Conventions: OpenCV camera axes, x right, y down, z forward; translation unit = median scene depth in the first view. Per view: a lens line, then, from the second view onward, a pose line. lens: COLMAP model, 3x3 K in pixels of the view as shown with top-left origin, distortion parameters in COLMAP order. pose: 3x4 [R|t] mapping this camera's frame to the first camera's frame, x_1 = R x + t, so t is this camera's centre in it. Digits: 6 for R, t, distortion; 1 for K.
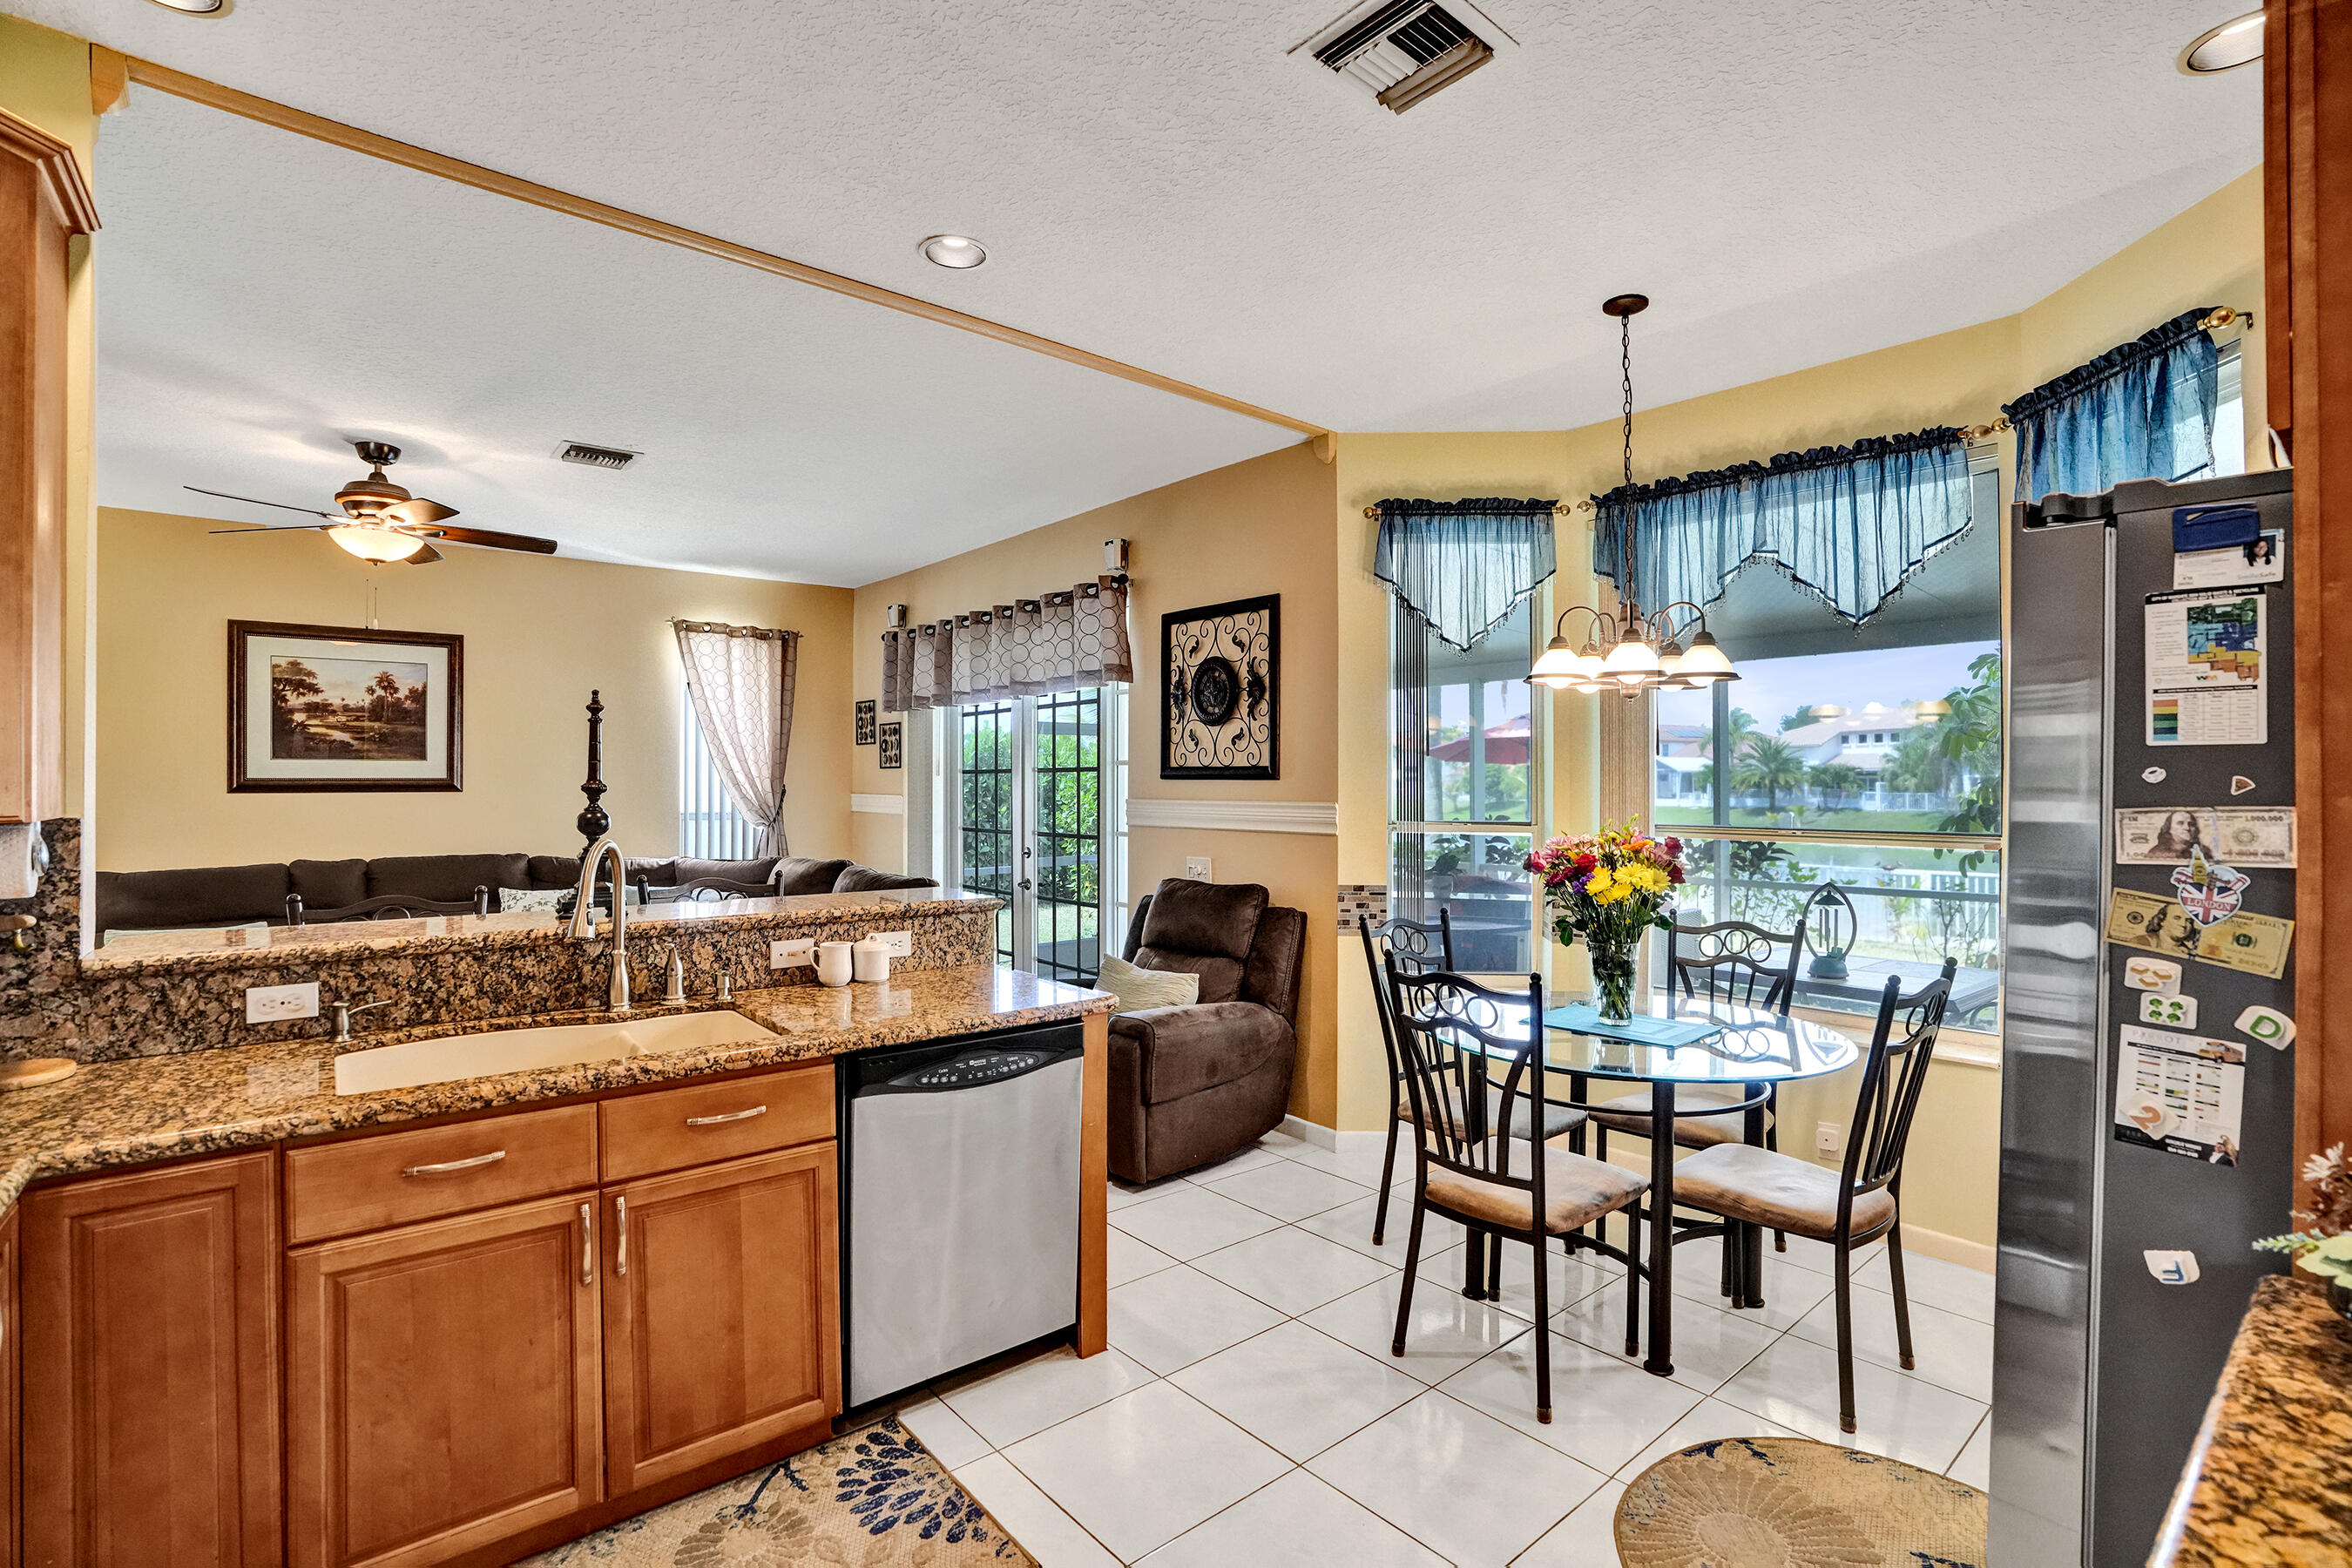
lens RADIAL K [[1097.5, 0, 1204.6], [0, 1097.5, 778.9], [0, 0, 1]] dist [-0.055680, 0.021865]
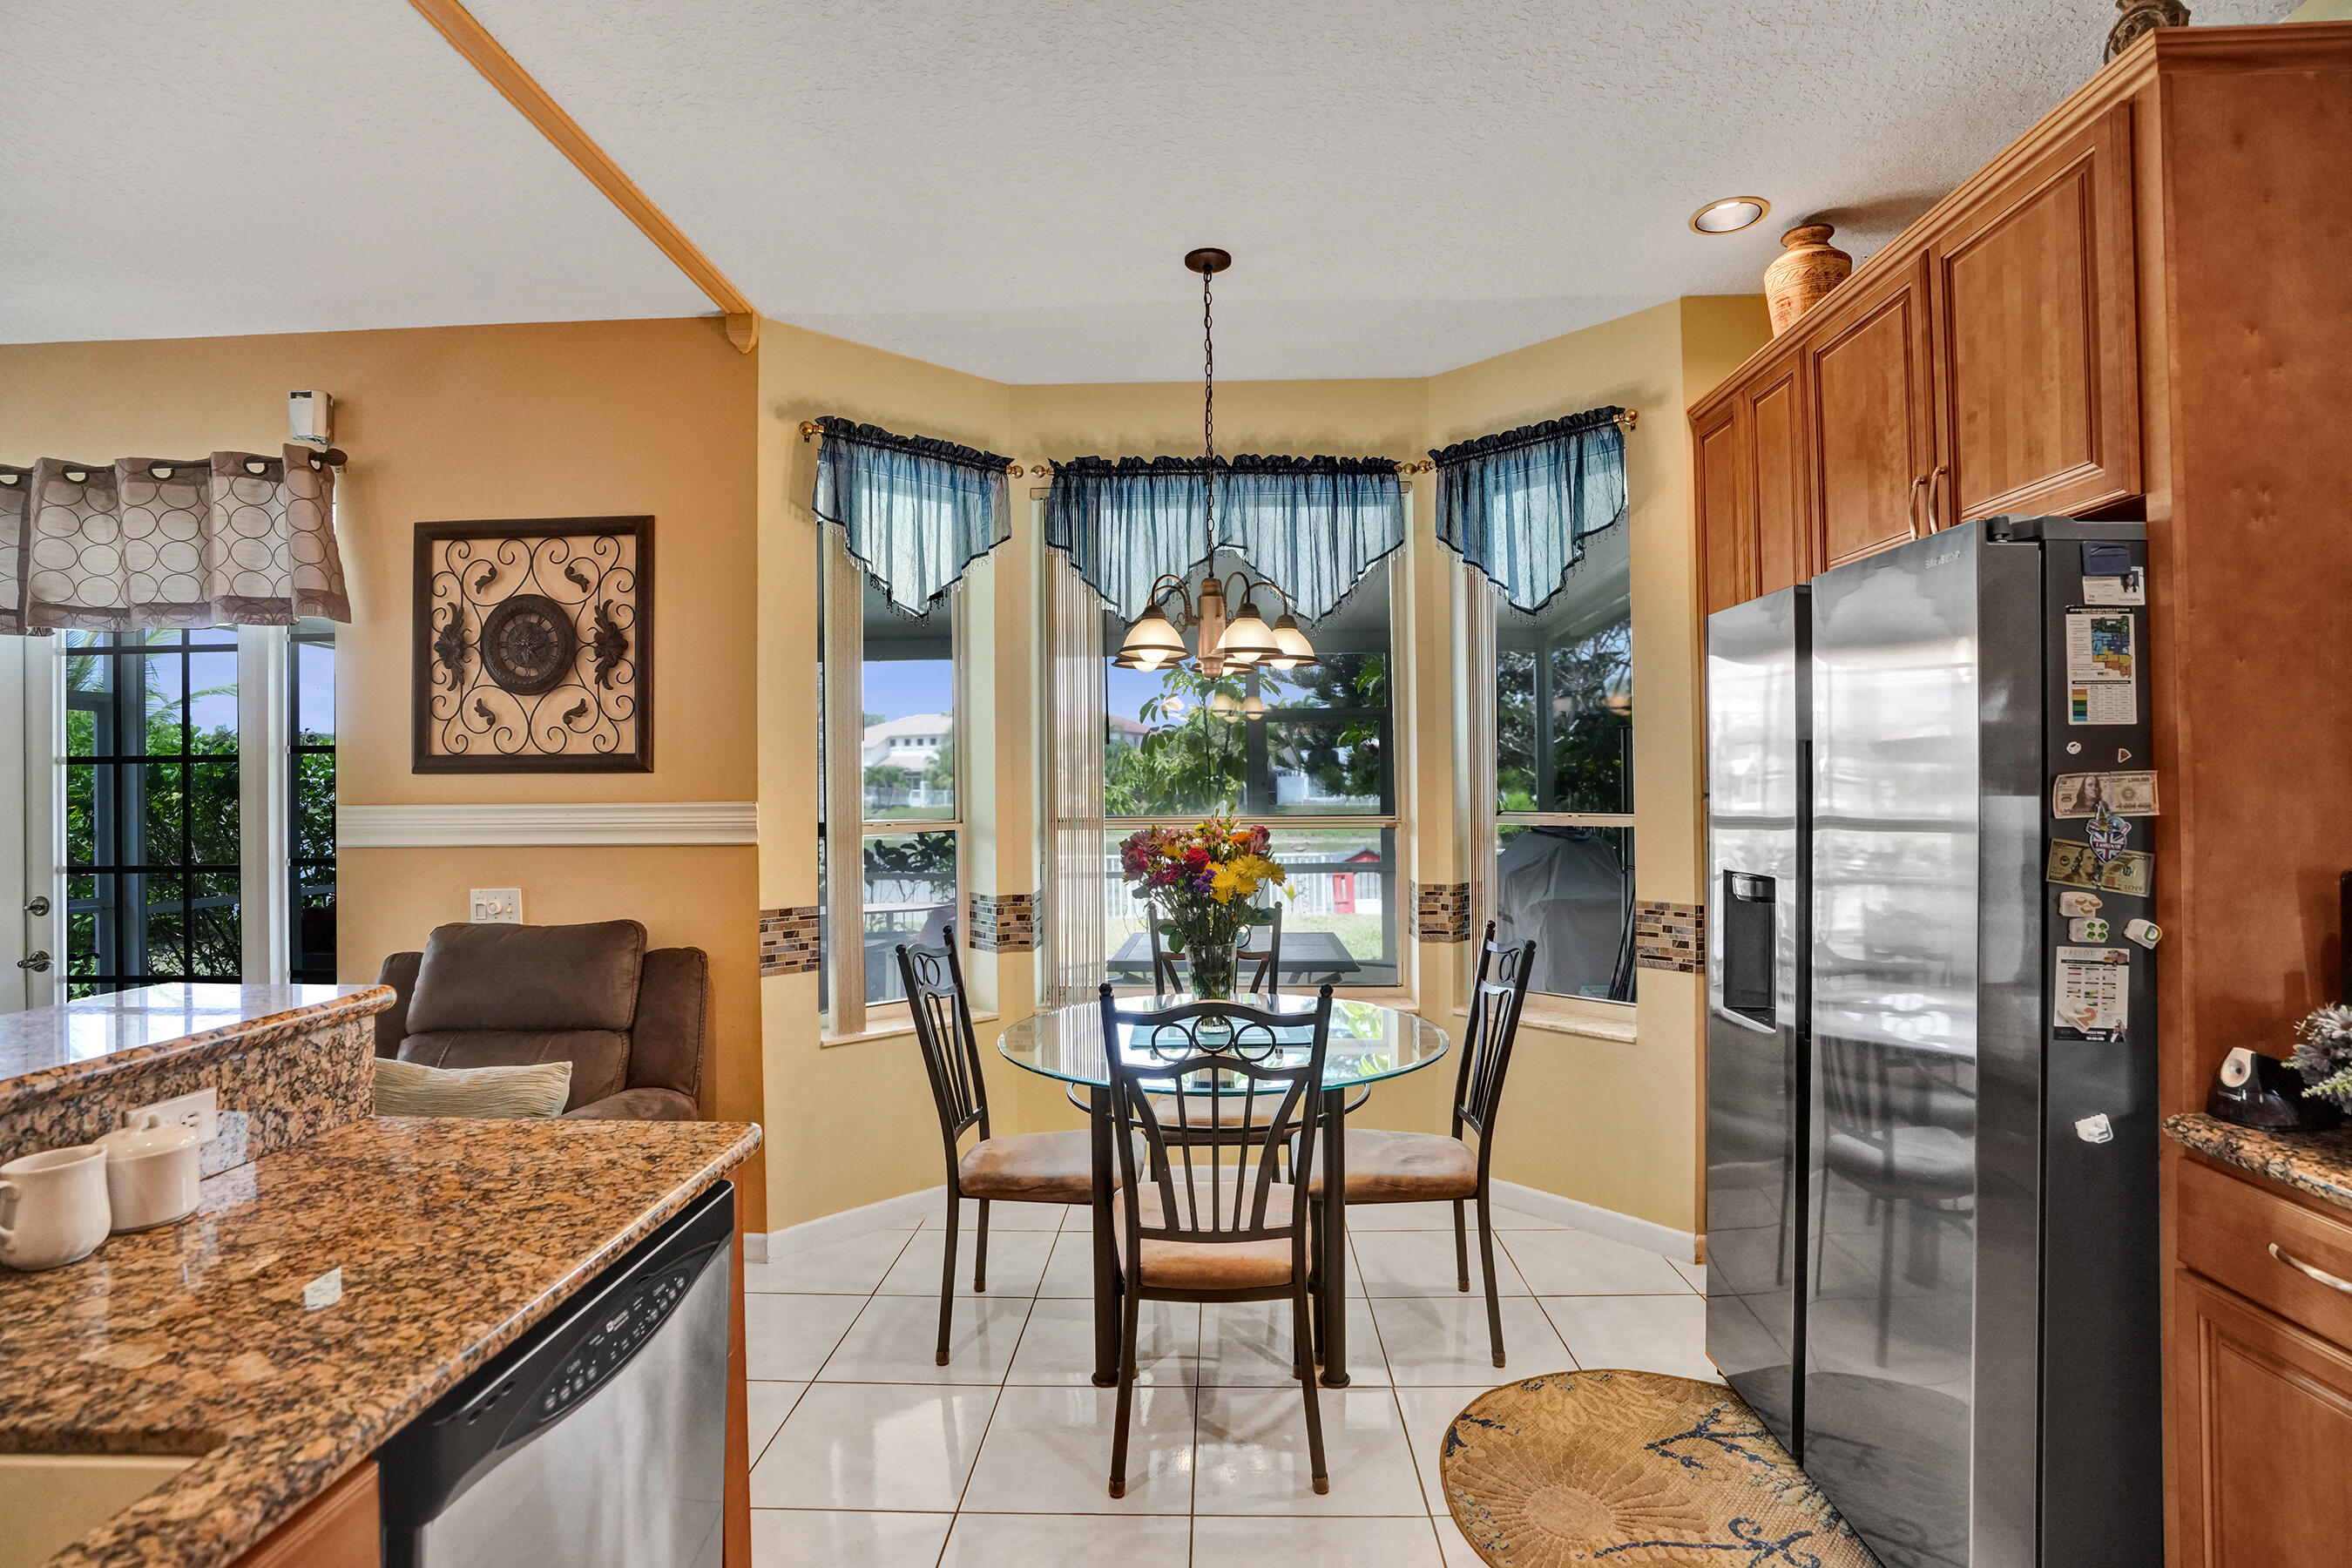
lens RADIAL K [[1097.5, 0, 1192.3], [0, 1097.5, 773.4], [0, 0, 1]] dist [-0.055680, 0.021865]
pose [[0.679512, -0.004232, 0.733652, -0.245726], [0.008918, 0.999957, -0.002491, 0.006683], [-0.733610, 0.008236, 0.679521, 0.291000]]
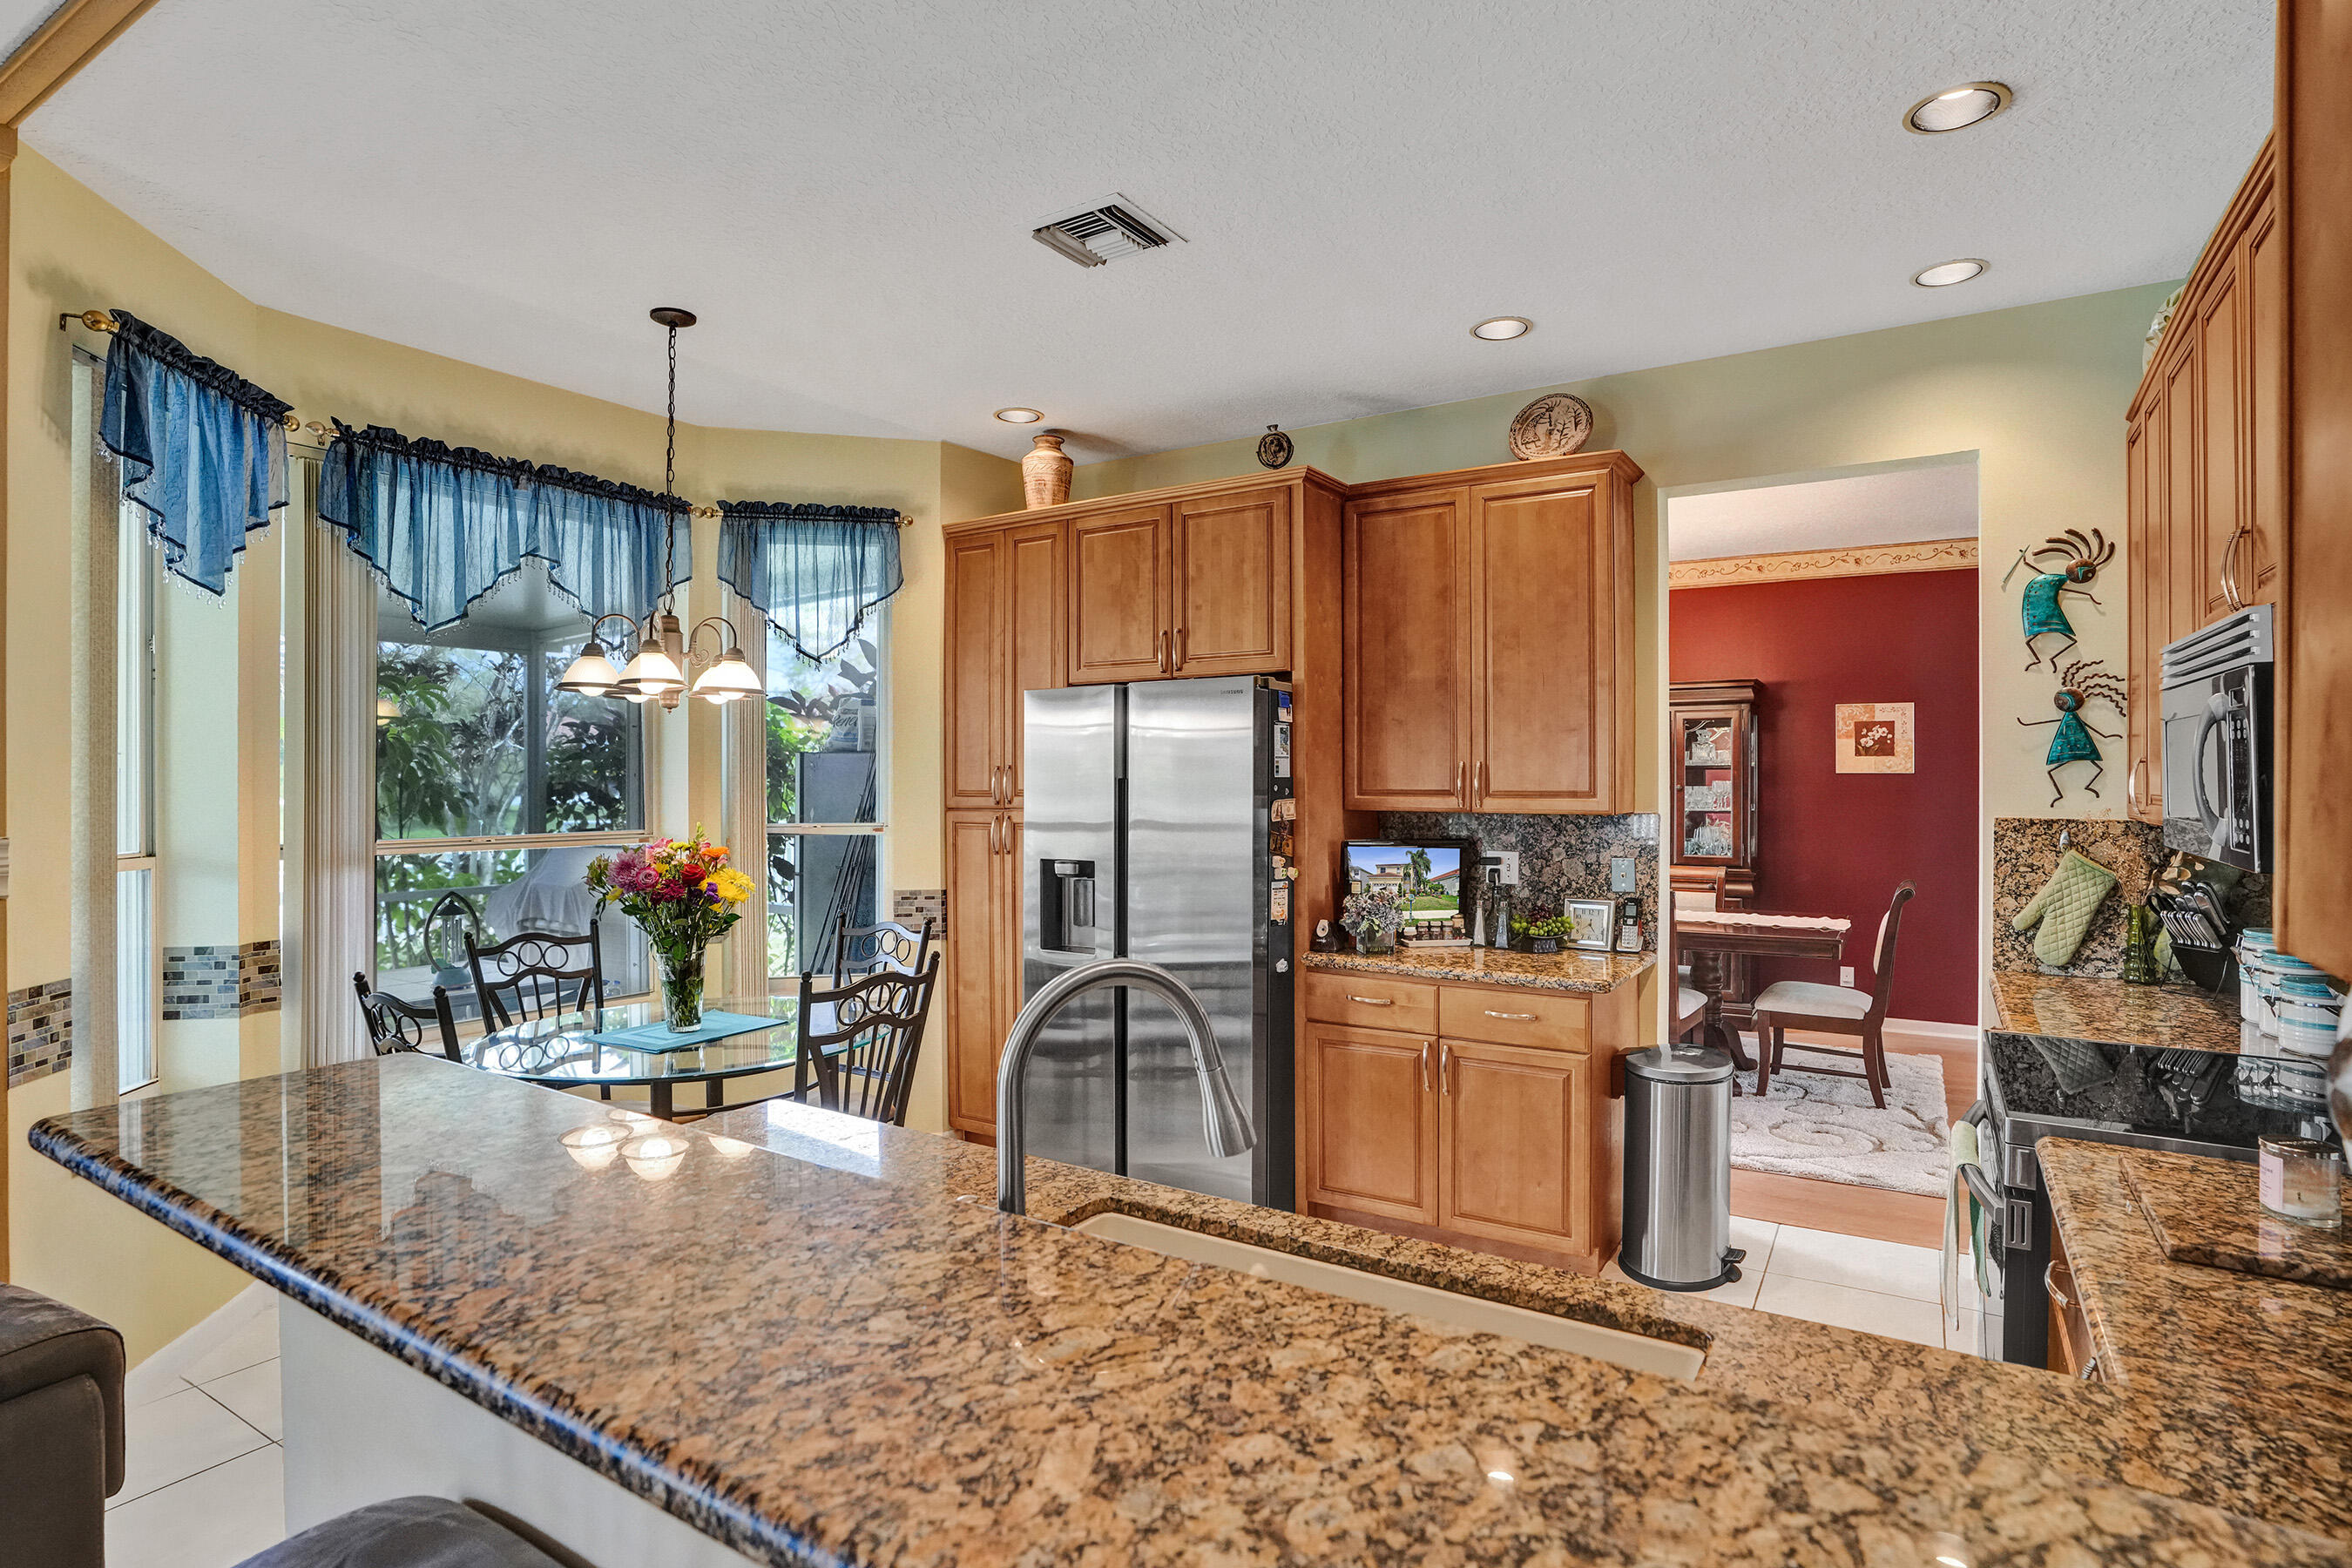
lens RADIAL K [[1195.4, 0, 1177.4], [0, 1195.4, 773.9], [0, 0, 1]] dist [-0.016058, 0.001038]
pose [[-0.273498, -0.002415, 0.961870, -0.629550], [-0.004370, 0.999990, 0.001268, -0.013574], [-0.961863, -0.003856, -0.273505, 0.664506]]
